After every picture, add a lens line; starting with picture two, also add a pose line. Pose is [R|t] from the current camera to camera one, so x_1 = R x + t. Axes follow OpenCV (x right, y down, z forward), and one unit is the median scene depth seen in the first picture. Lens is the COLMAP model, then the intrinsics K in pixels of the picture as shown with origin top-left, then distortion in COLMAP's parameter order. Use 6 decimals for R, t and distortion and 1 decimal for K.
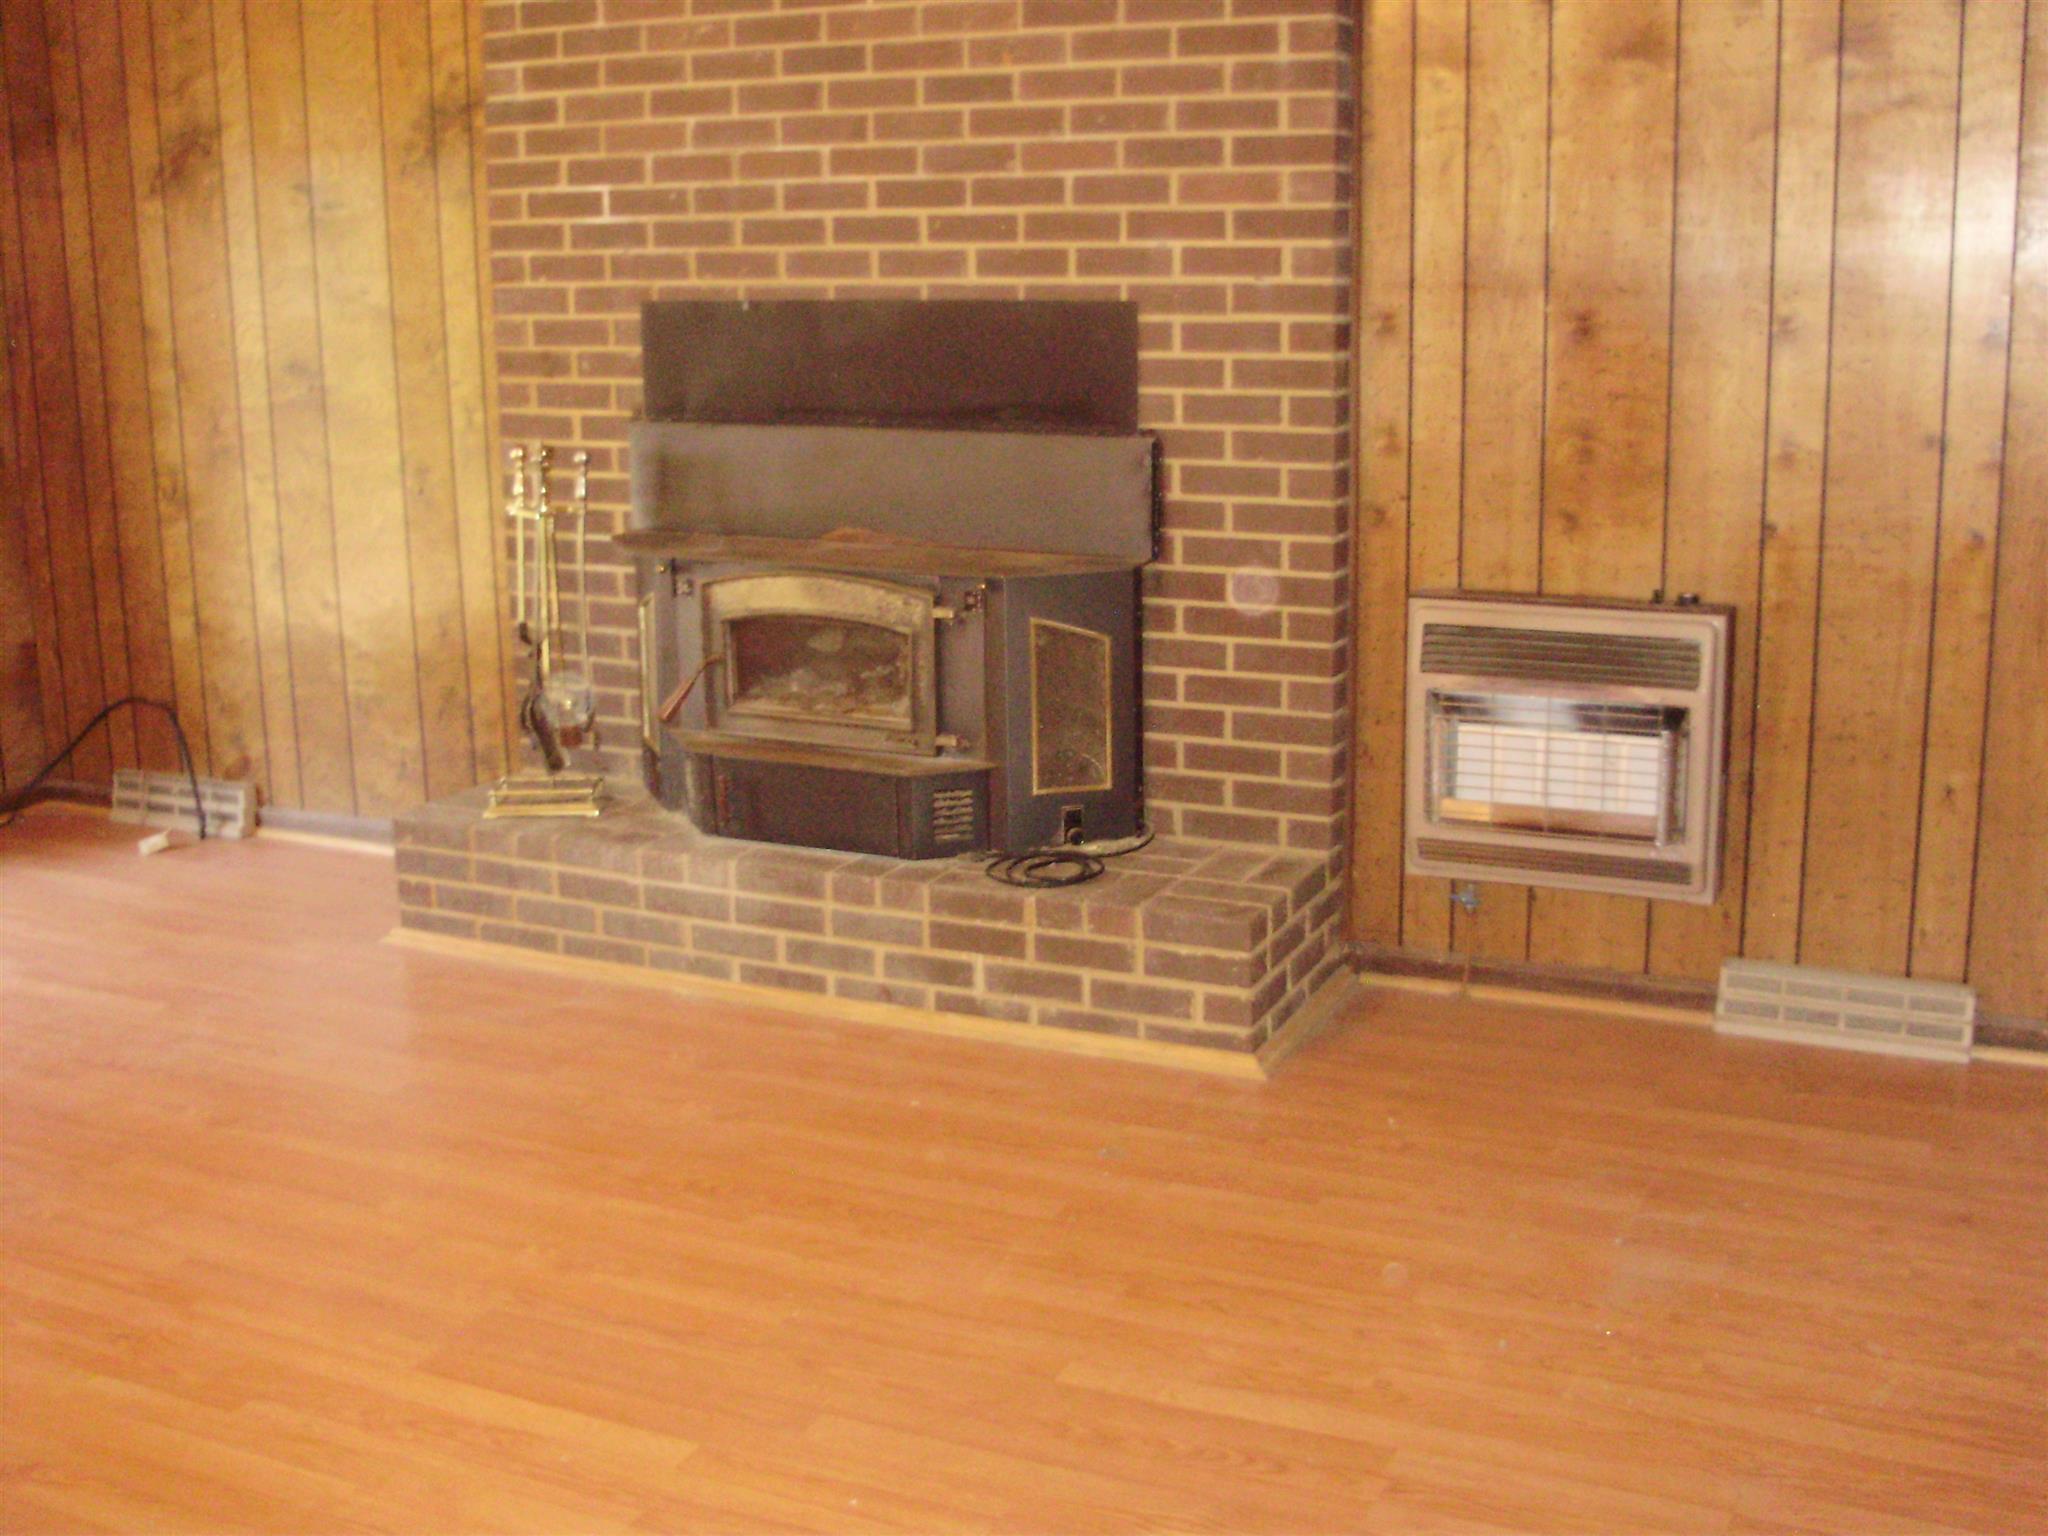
lens RADIAL K [[2267.5, 0, 1027.8], [0, 2267.5, 717.3], [0, 0, 1]] dist [-0.196669, 0.241995]
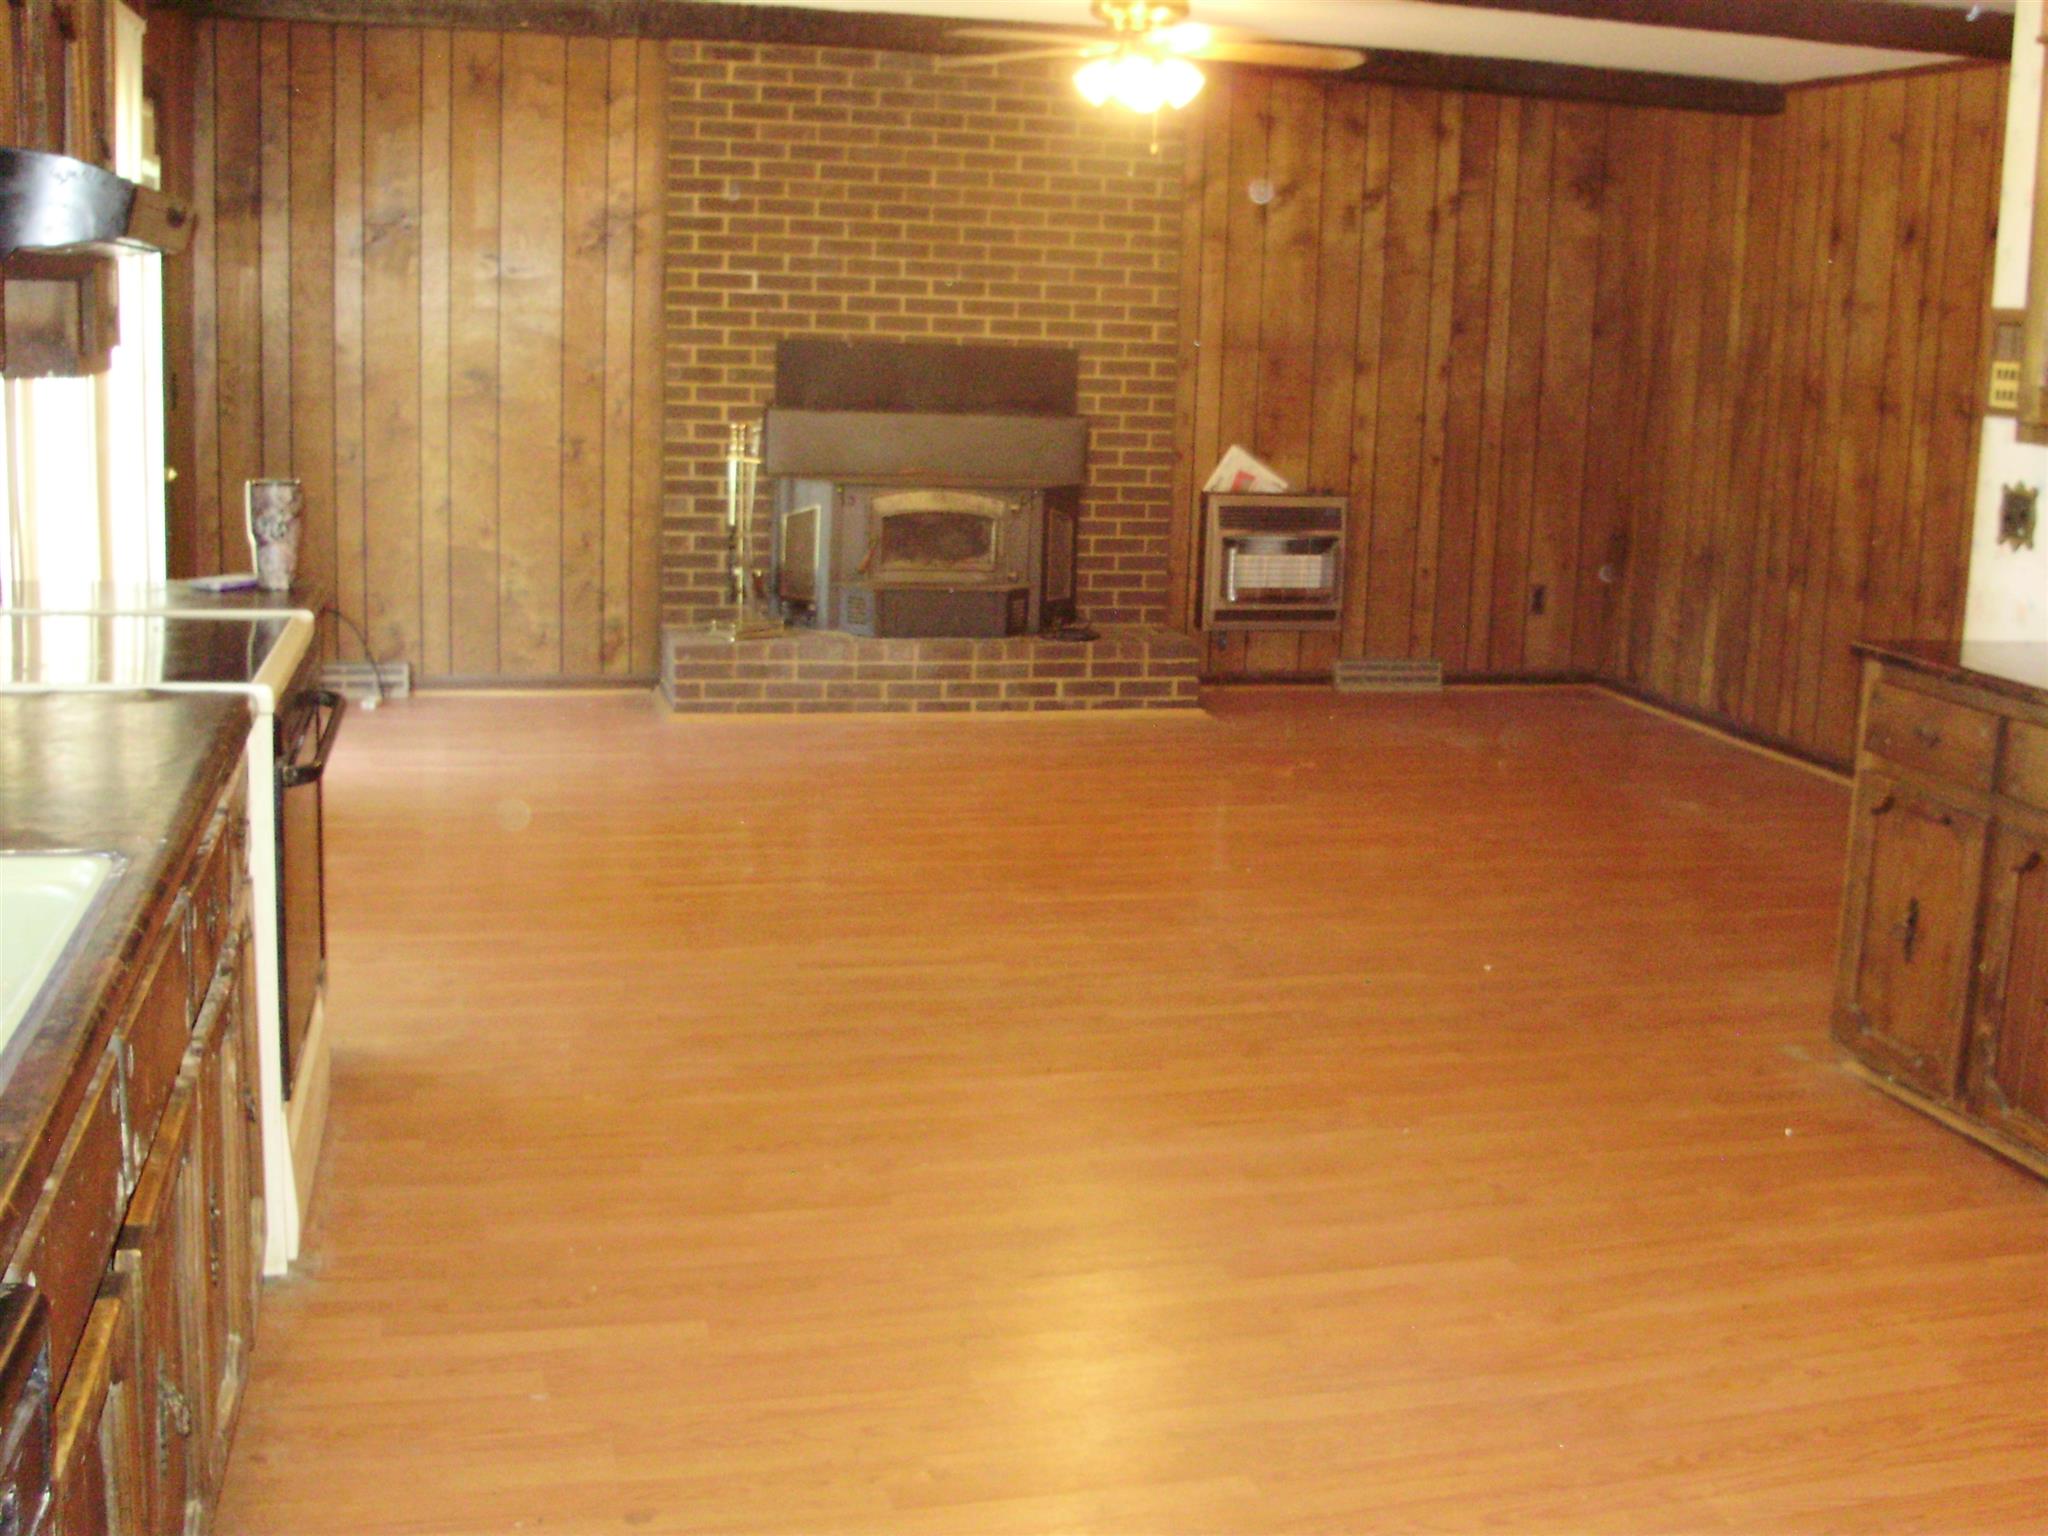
lens RADIAL K [[2267.5, 0, 1027.8], [0, 2267.5, 717.3], [0, 0, 1]] dist [-0.196669, 0.241995]
pose [[0.781347, -0.071419, 0.619998, -1.197026], [0.086180, 0.996261, 0.006153, 0.117787], [-0.618119, 0.048623, 0.784580, -0.496681]]
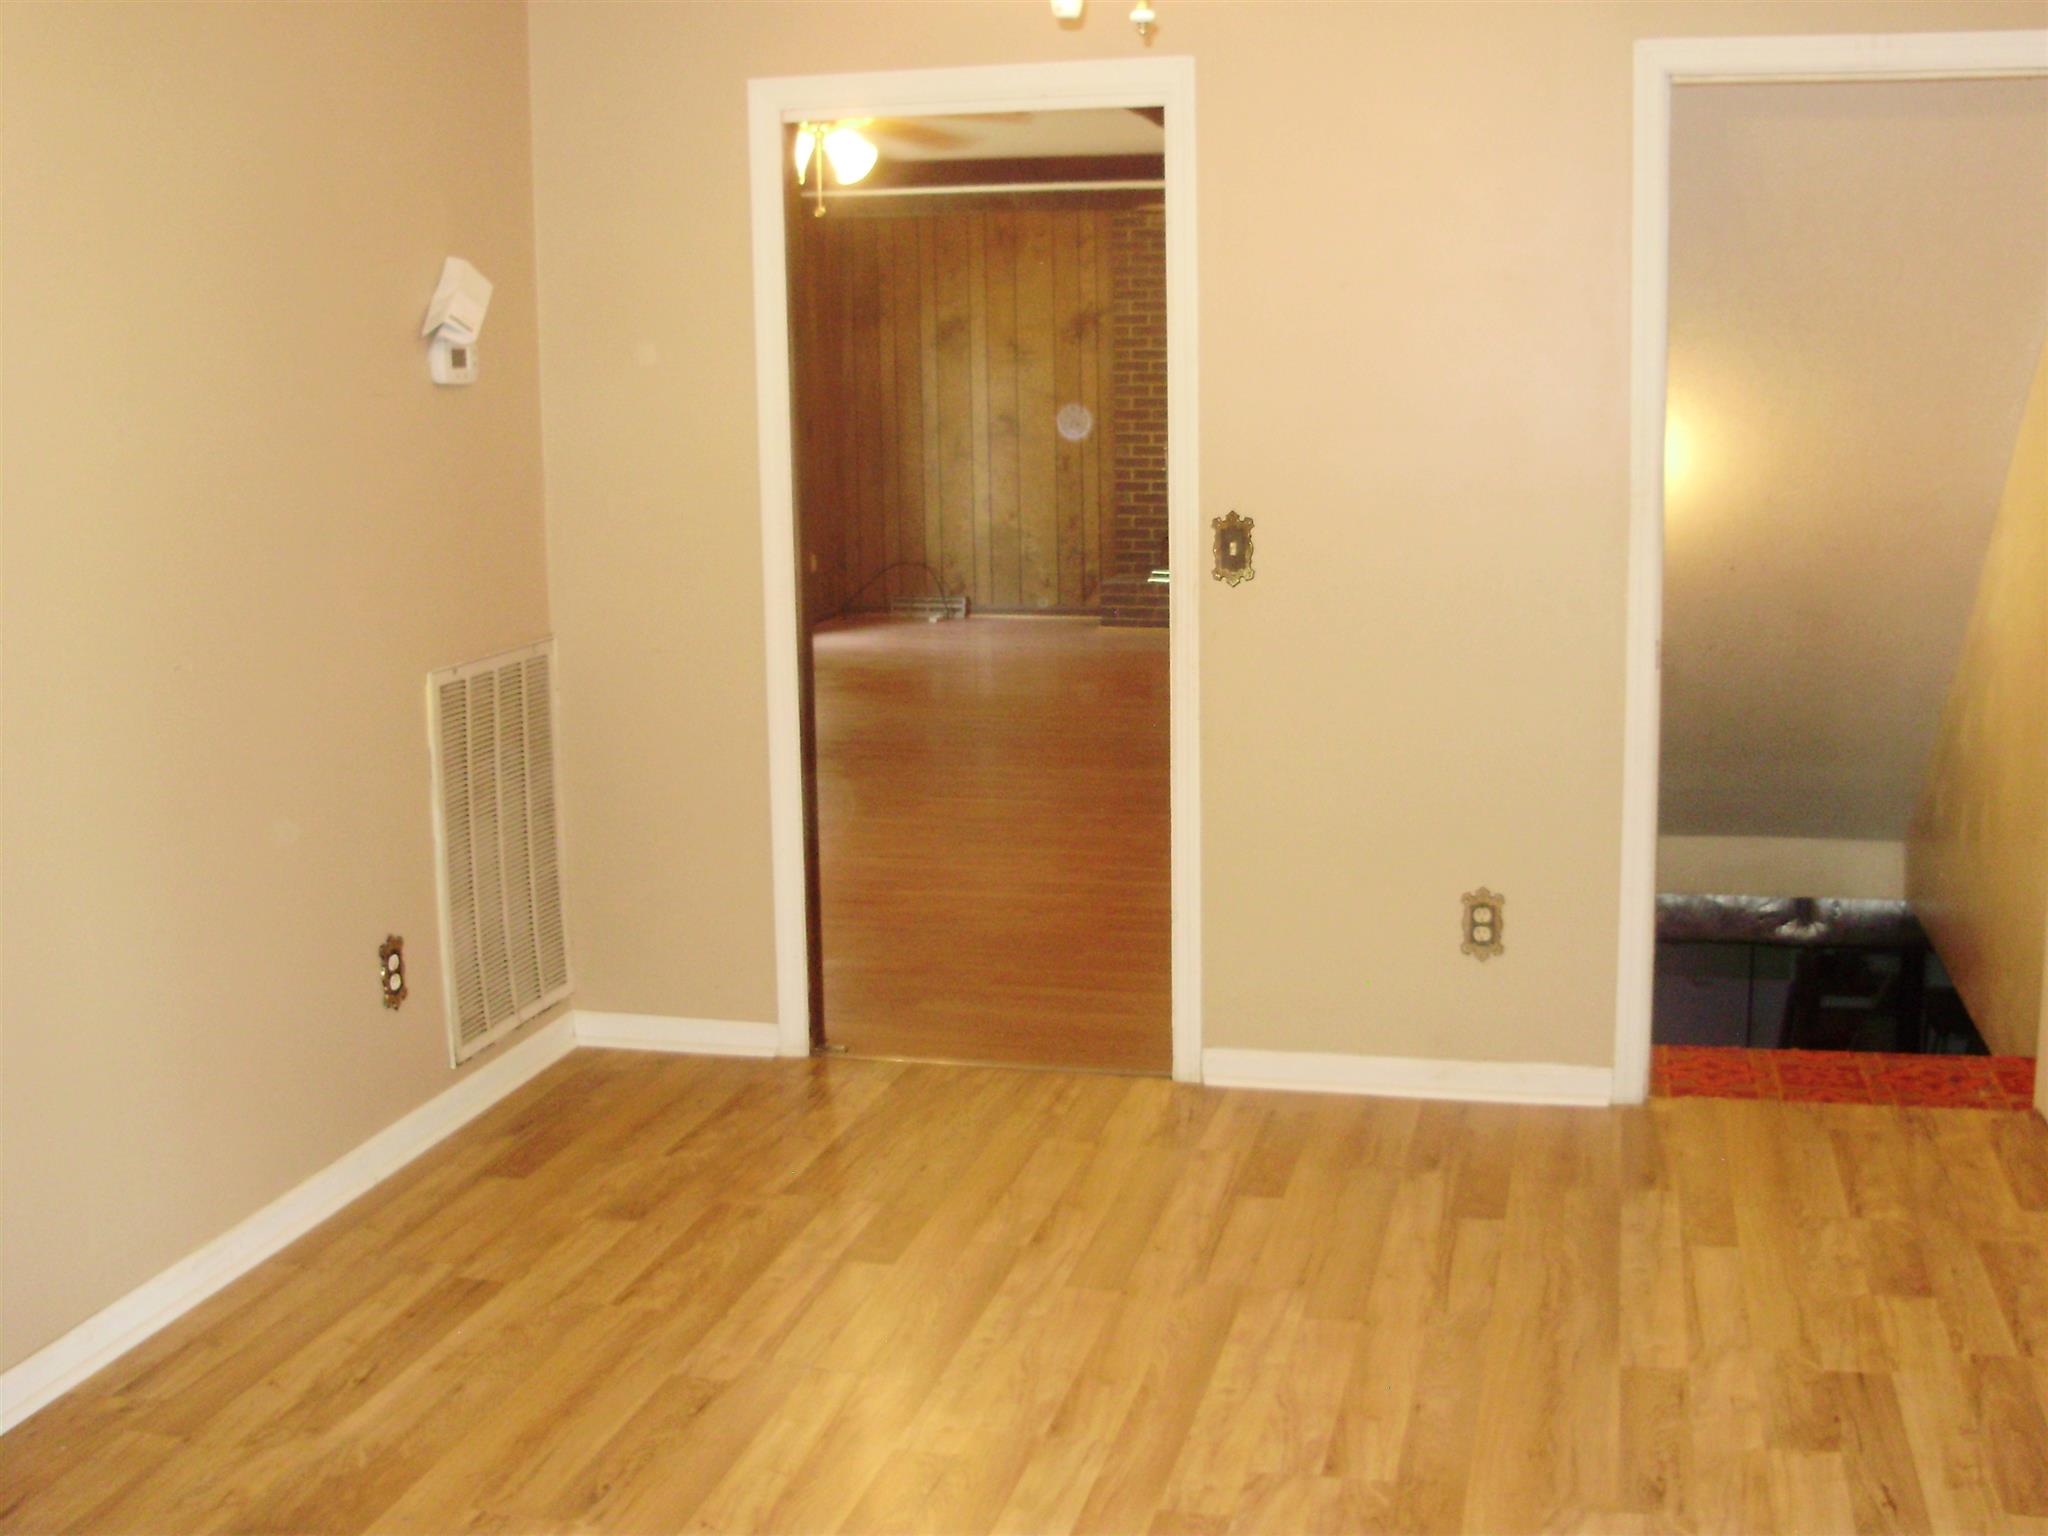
lens RADIAL K [[2267.5, 0, 1027.8], [0, 2267.5, 717.3], [0, 0, 1]] dist [-0.196669, 0.241995]
pose [[0.983669, -0.029813, 0.177499, -0.908179], [0.039534, 0.997891, -0.051486, 0.360752], [-0.175589, 0.057662, 0.982773, -1.715739]]
